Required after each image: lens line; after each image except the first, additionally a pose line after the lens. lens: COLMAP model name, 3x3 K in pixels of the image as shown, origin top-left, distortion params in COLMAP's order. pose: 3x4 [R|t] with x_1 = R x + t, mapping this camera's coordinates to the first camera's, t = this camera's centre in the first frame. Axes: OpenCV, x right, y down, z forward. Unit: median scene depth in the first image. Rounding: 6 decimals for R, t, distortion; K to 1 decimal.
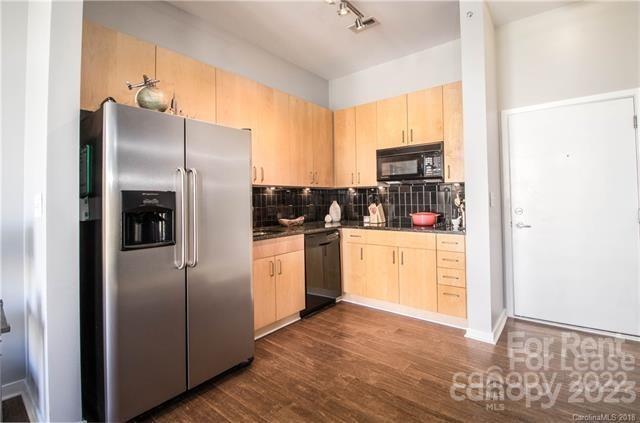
lens RADIAL K [[303.4, 0, 319.9], [0, 303.4, 194.8], [0, 0, 1]] dist [-0.000219, 0.000026]
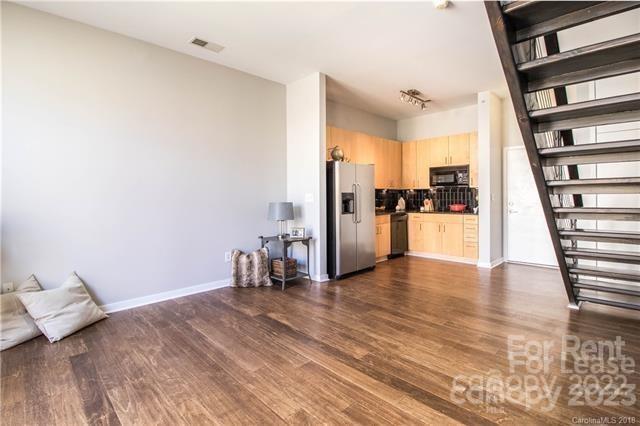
lens RADIAL K [[313.8, 0, 320.8], [0, 313.8, 197.6], [0, 0, 1]] dist [-0.000082, -0.000104]
pose [[0.994191, 0.013175, -0.106819, -0.248555], [-0.011394, 0.999786, 0.017262, -0.002045], [0.107023, -0.015945, 0.994129, -0.885924]]
